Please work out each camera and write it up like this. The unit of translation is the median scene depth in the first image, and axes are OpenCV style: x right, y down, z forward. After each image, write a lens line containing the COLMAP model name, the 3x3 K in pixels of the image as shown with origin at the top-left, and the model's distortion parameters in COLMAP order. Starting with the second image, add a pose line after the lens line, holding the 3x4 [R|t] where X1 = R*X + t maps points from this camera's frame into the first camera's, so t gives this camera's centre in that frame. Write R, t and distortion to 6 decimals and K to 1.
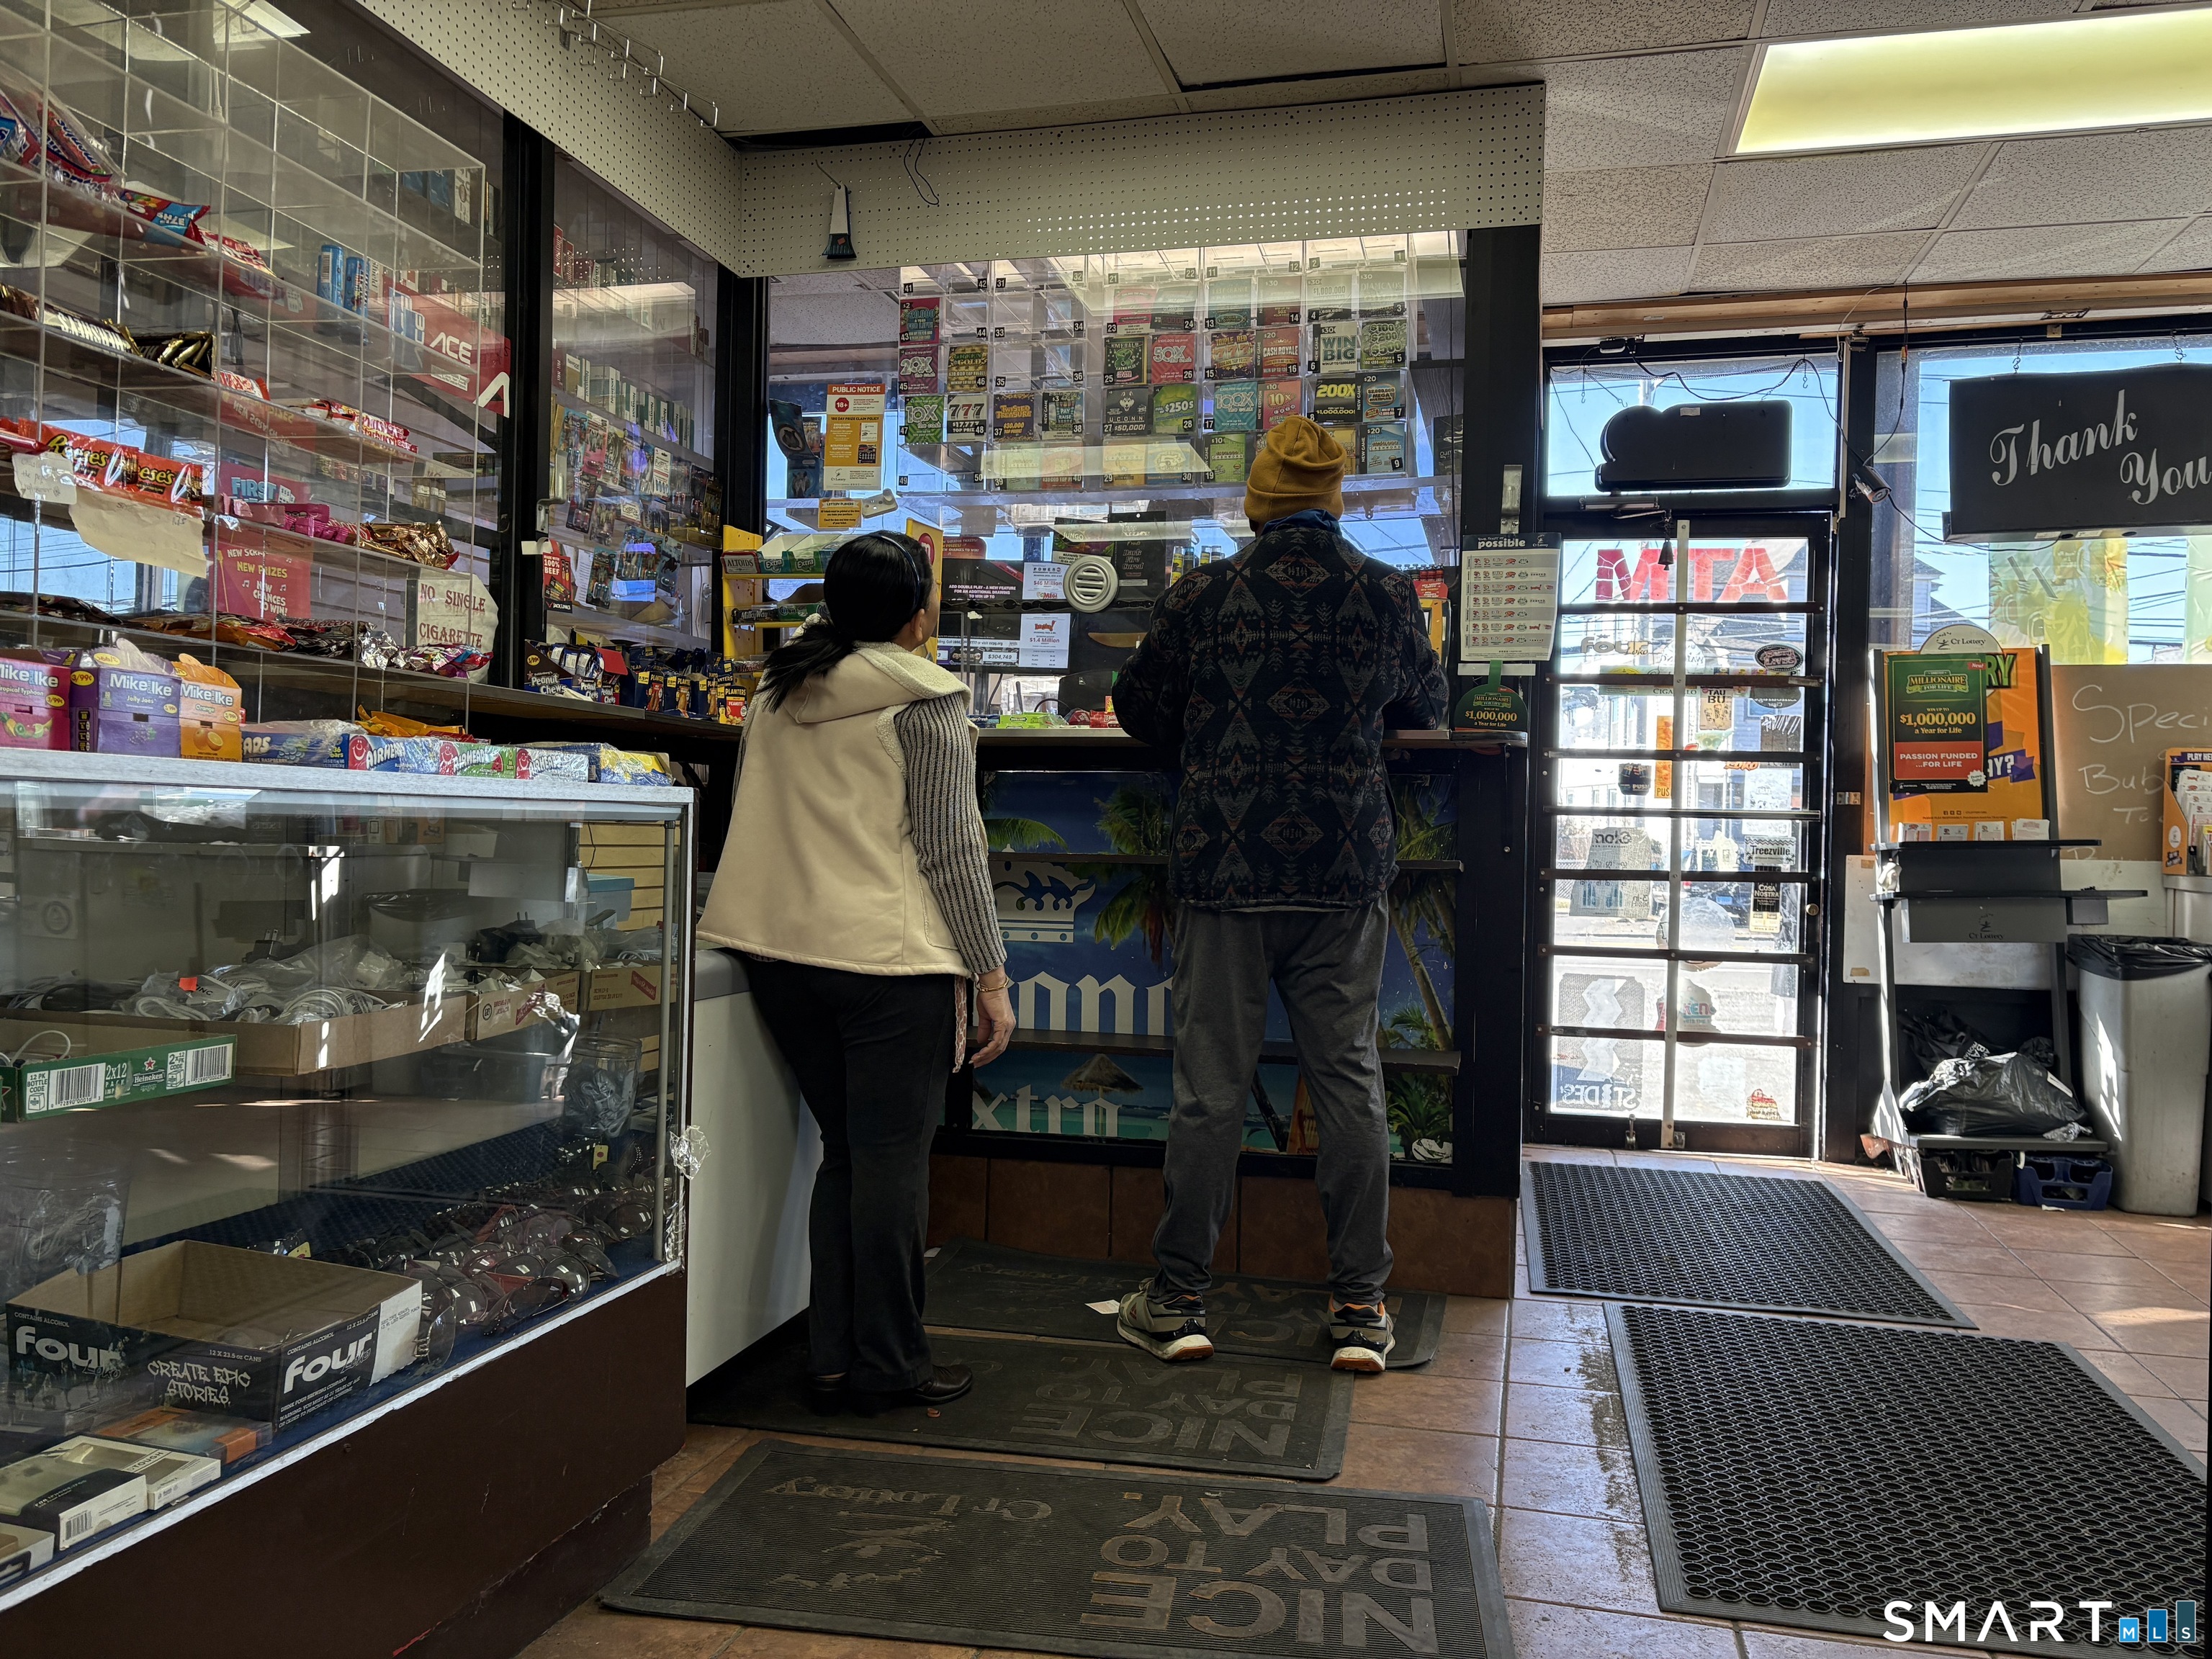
lens RADIAL K [[1664.7, 0, 1116.1], [0, 1664.7, 834.4], [0, 0, 1]] dist [0.045964, -0.049133]
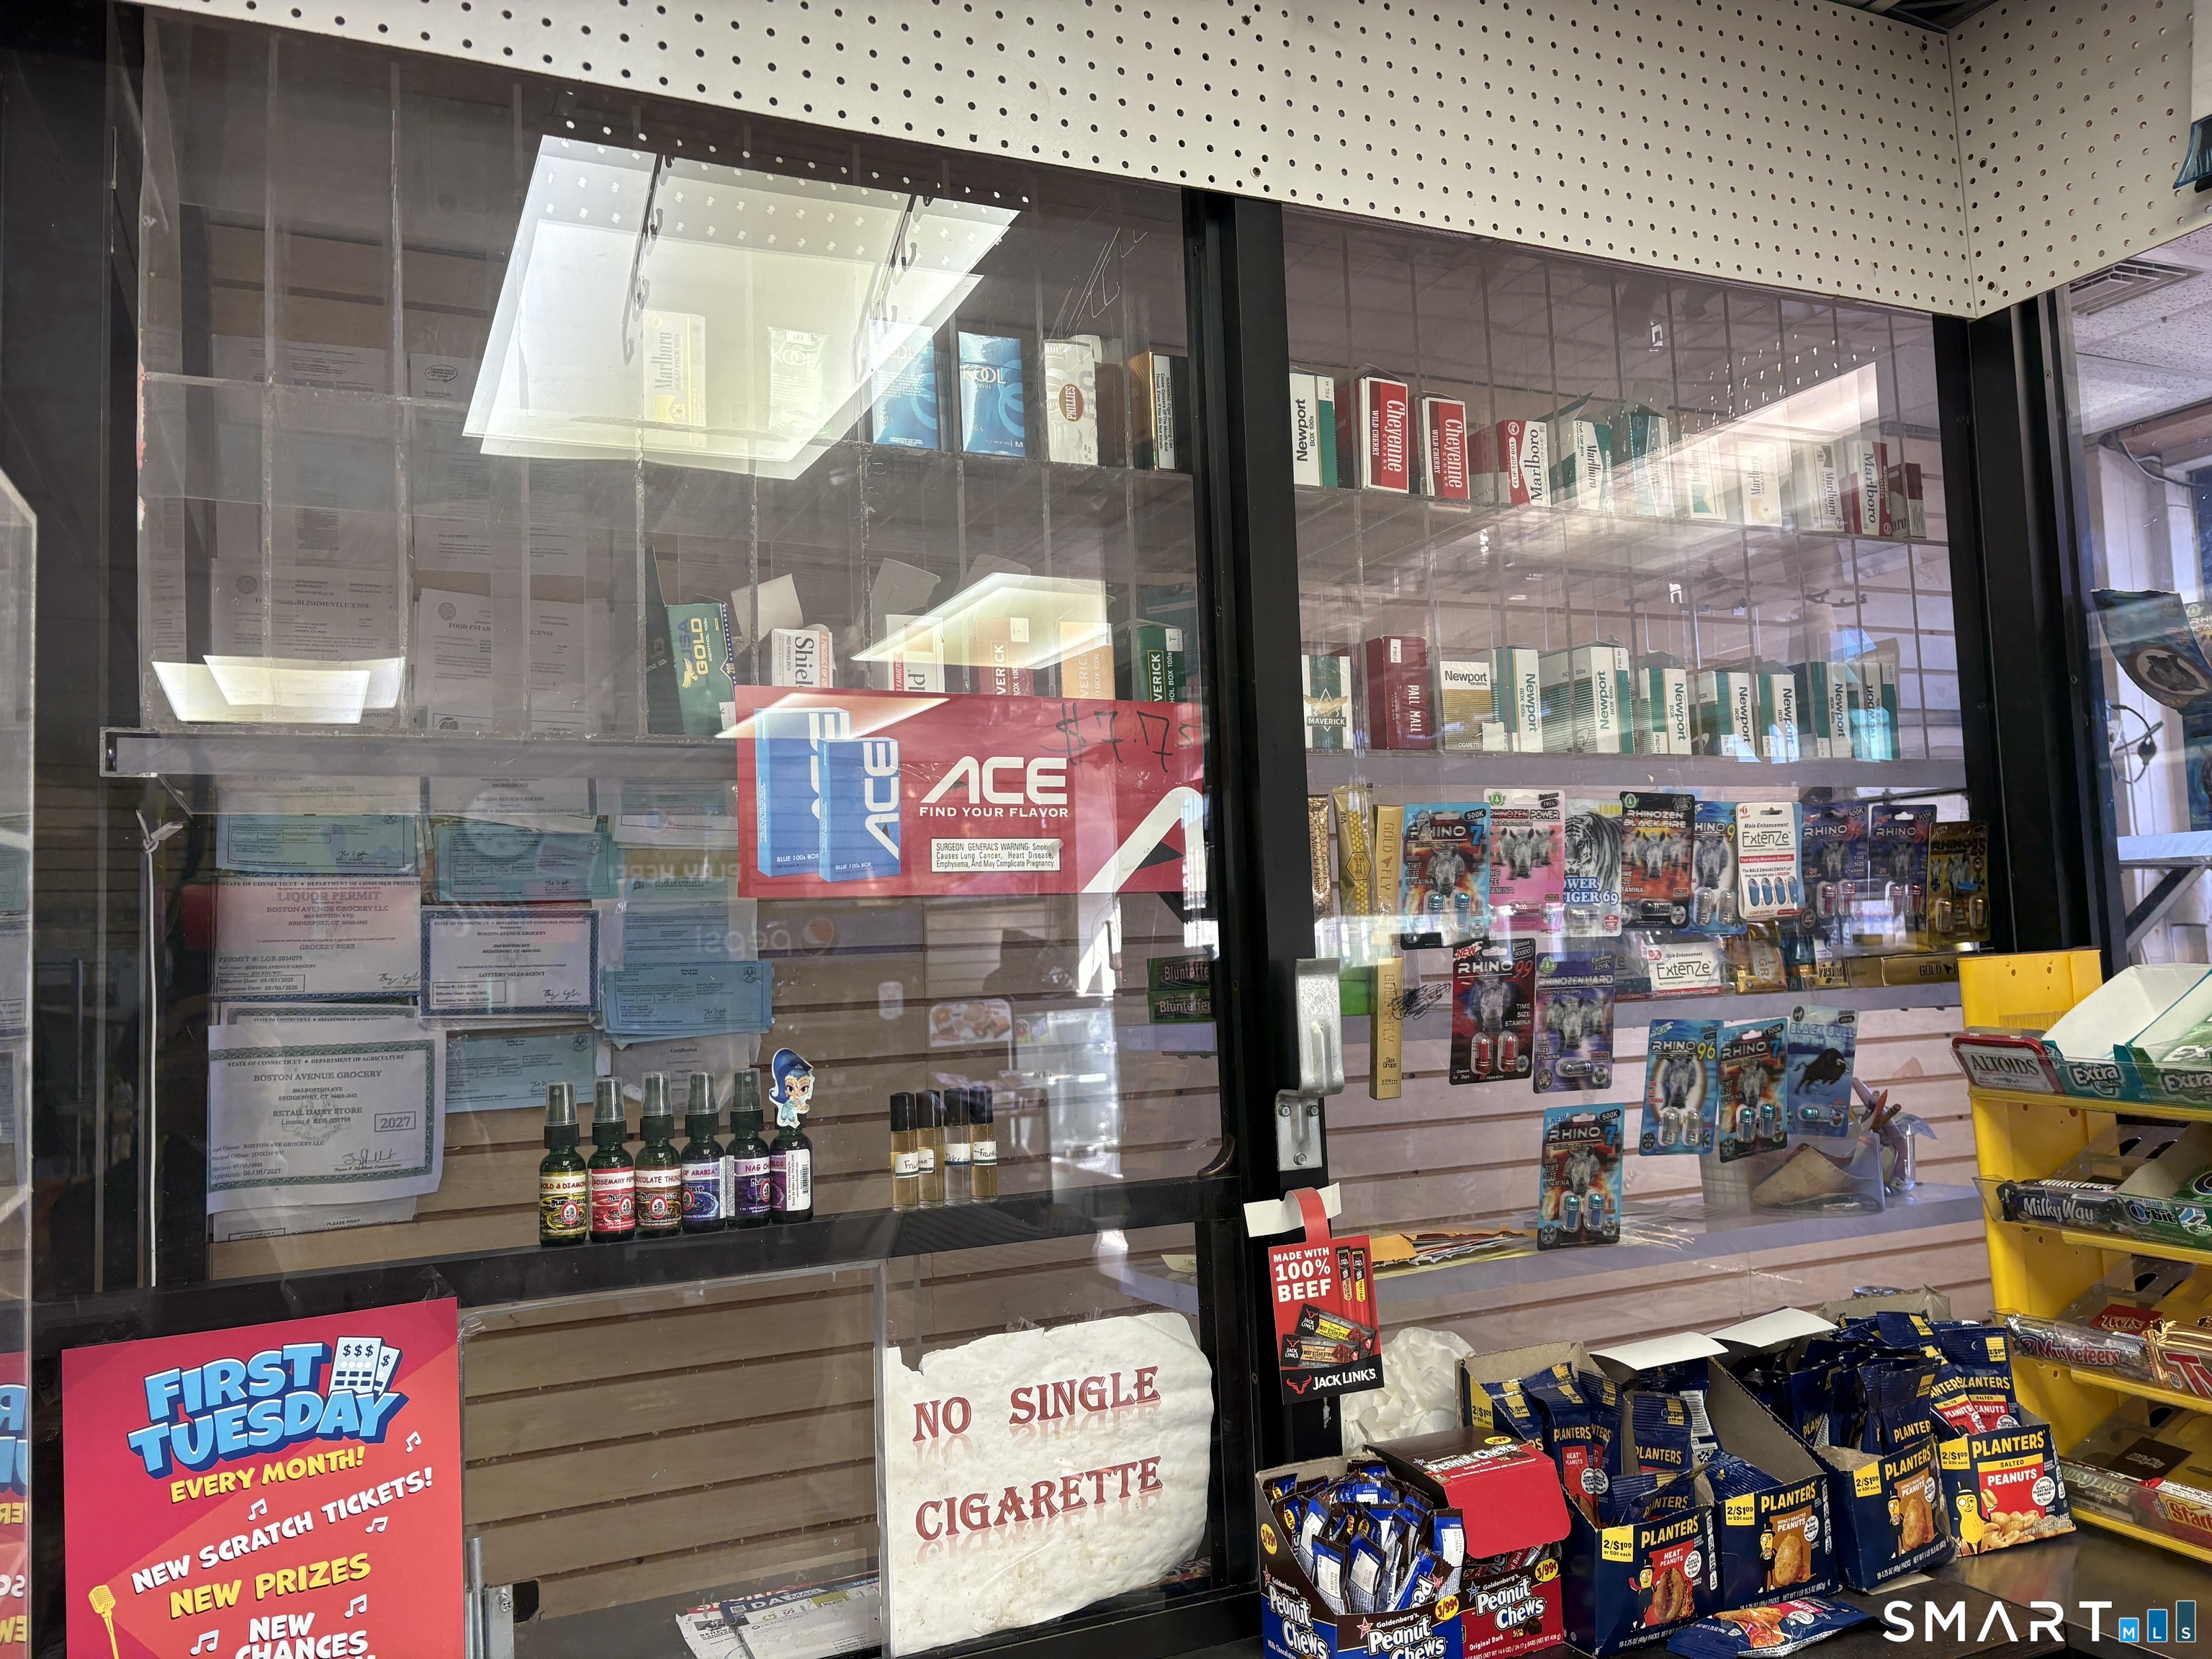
lens RADIAL K [[1664.7, 0, 1104.5], [0, 1664.7, 829.0], [0, 0, 1]] dist [0.045964, -0.049133]
pose [[0.619669, -0.110614, -0.777030, -0.052777], [0.051014, 0.993602, -0.100762, -0.191421], [0.783204, 0.022799, 0.621347, 0.622416]]
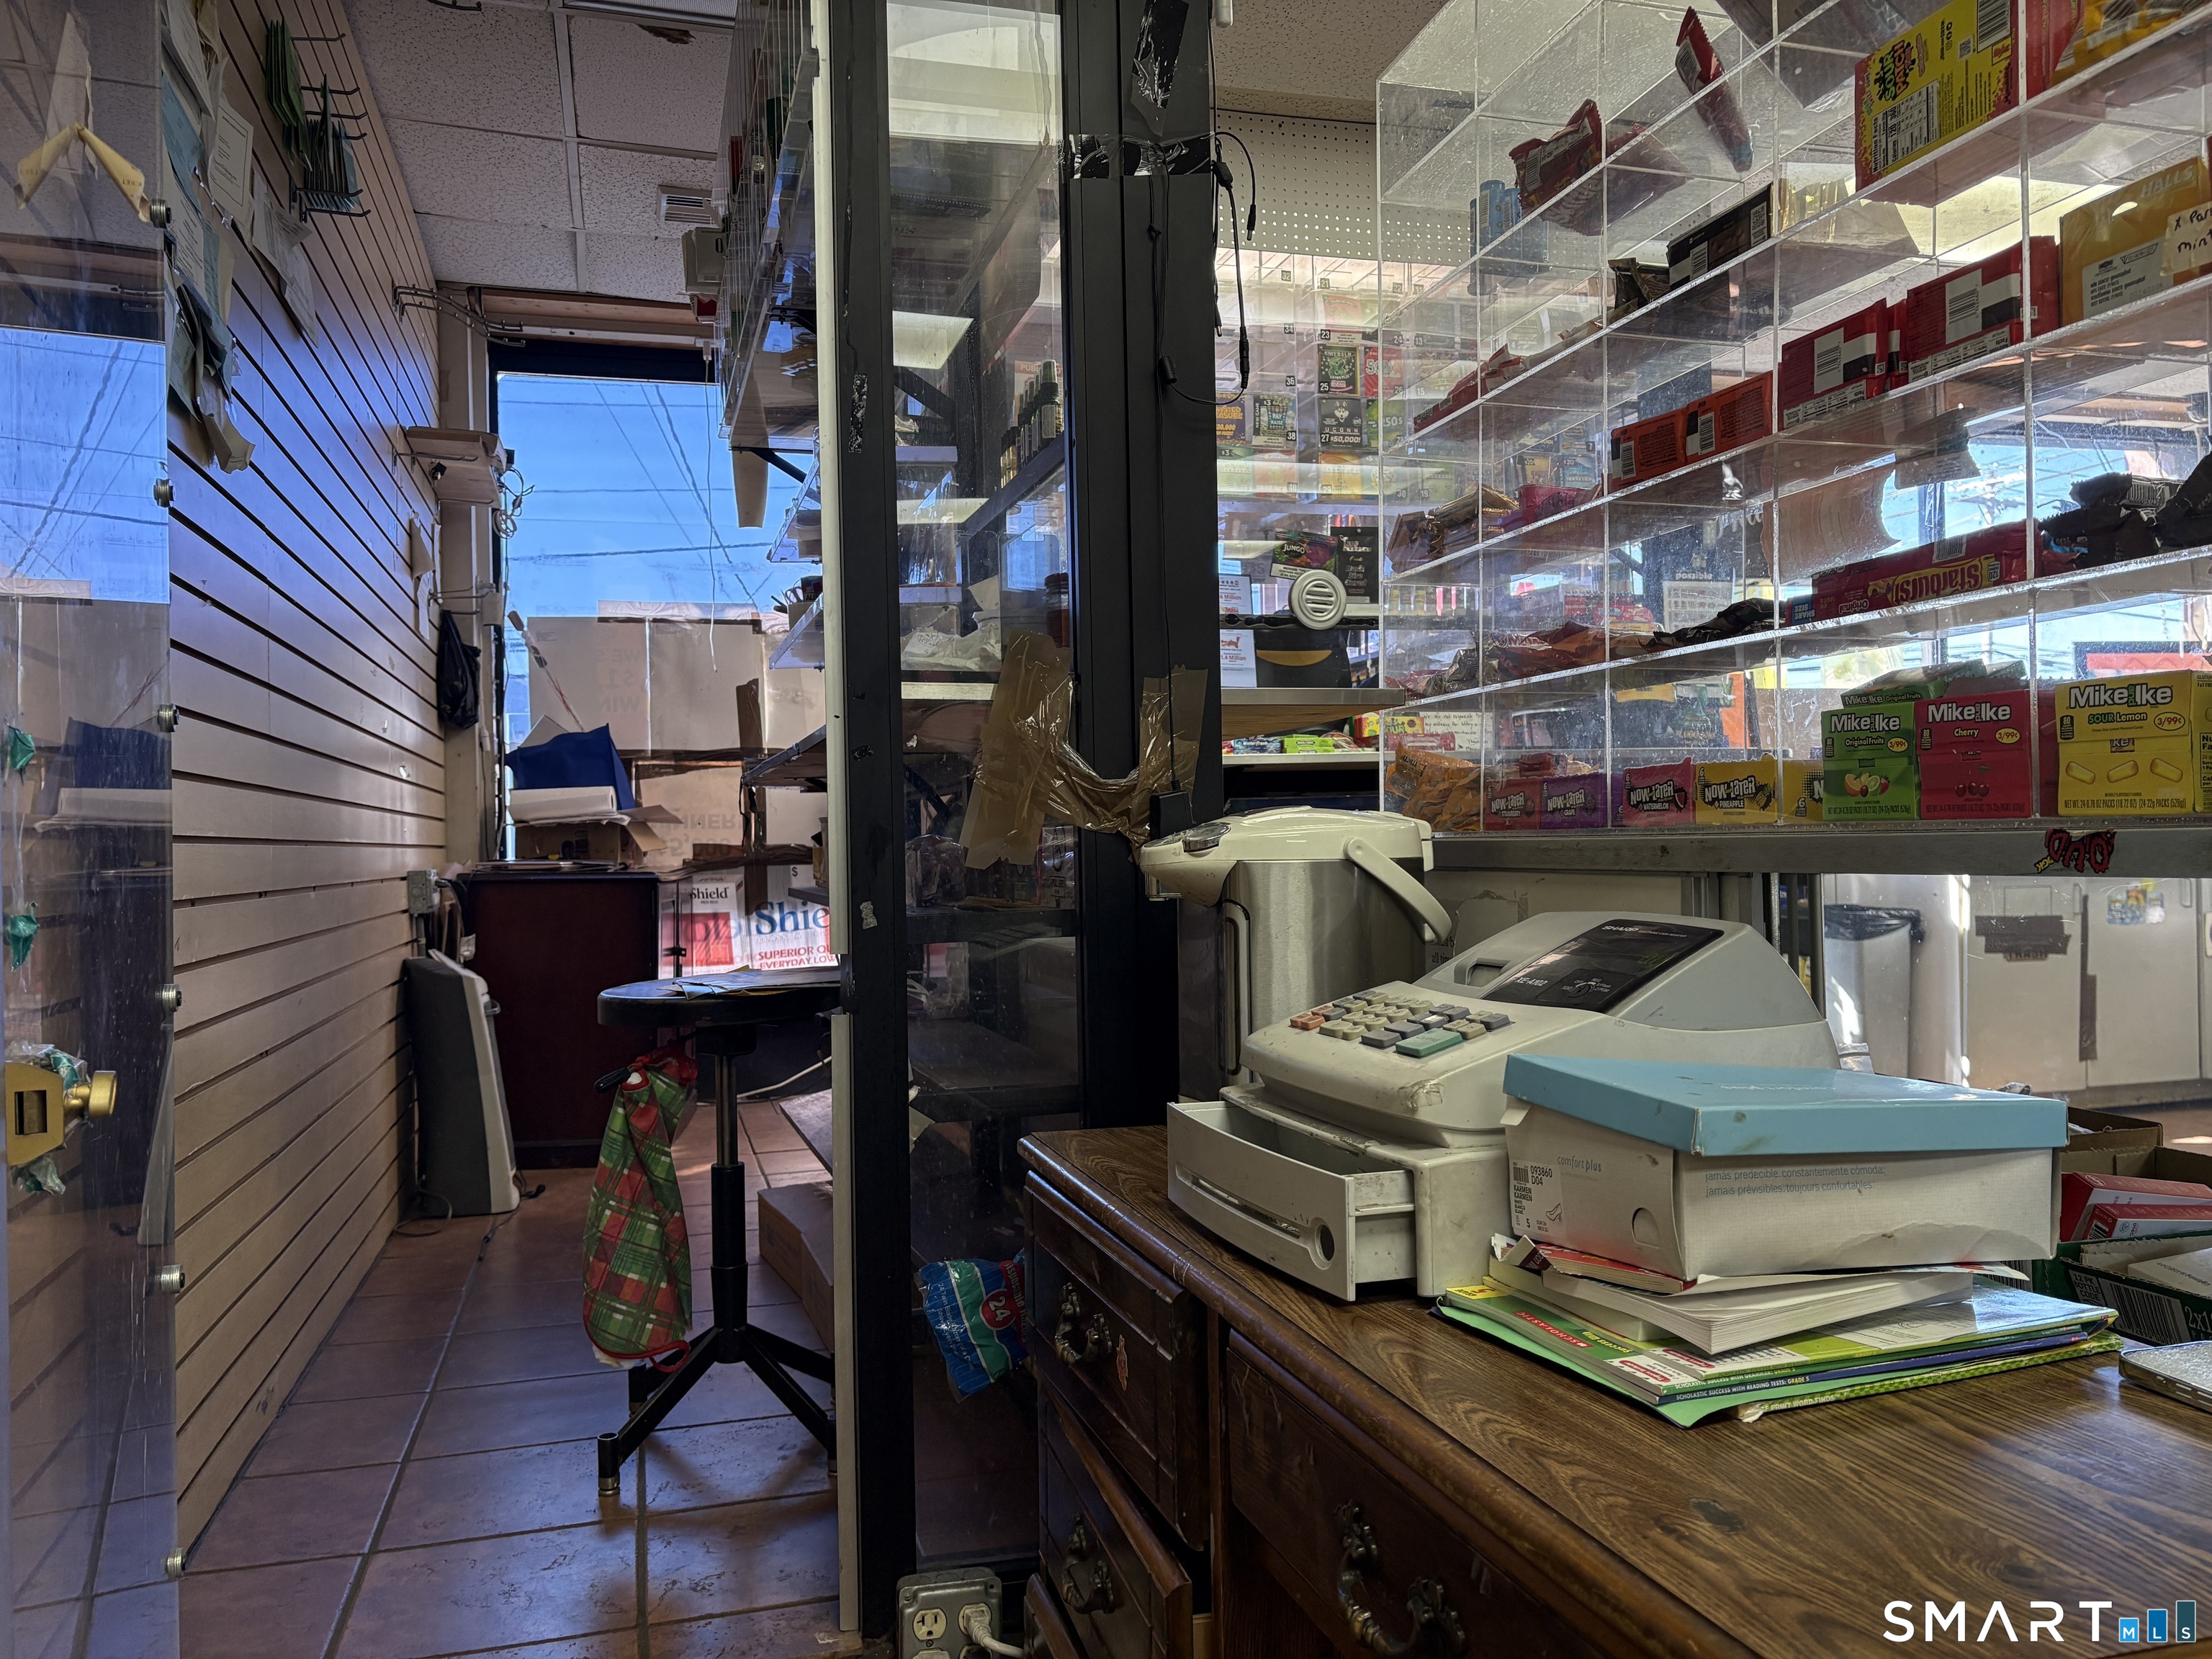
lens RADIAL K [[1664.7, 0, 1108.8], [0, 1664.7, 830.9], [0, 0, 1]] dist [0.045964, -0.049133]
pose [[0.873020, -0.035493, 0.486391, -0.592656], [0.036710, 0.999301, 0.007031, -0.028474], [-0.486301, 0.011717, 0.873713, 0.222386]]
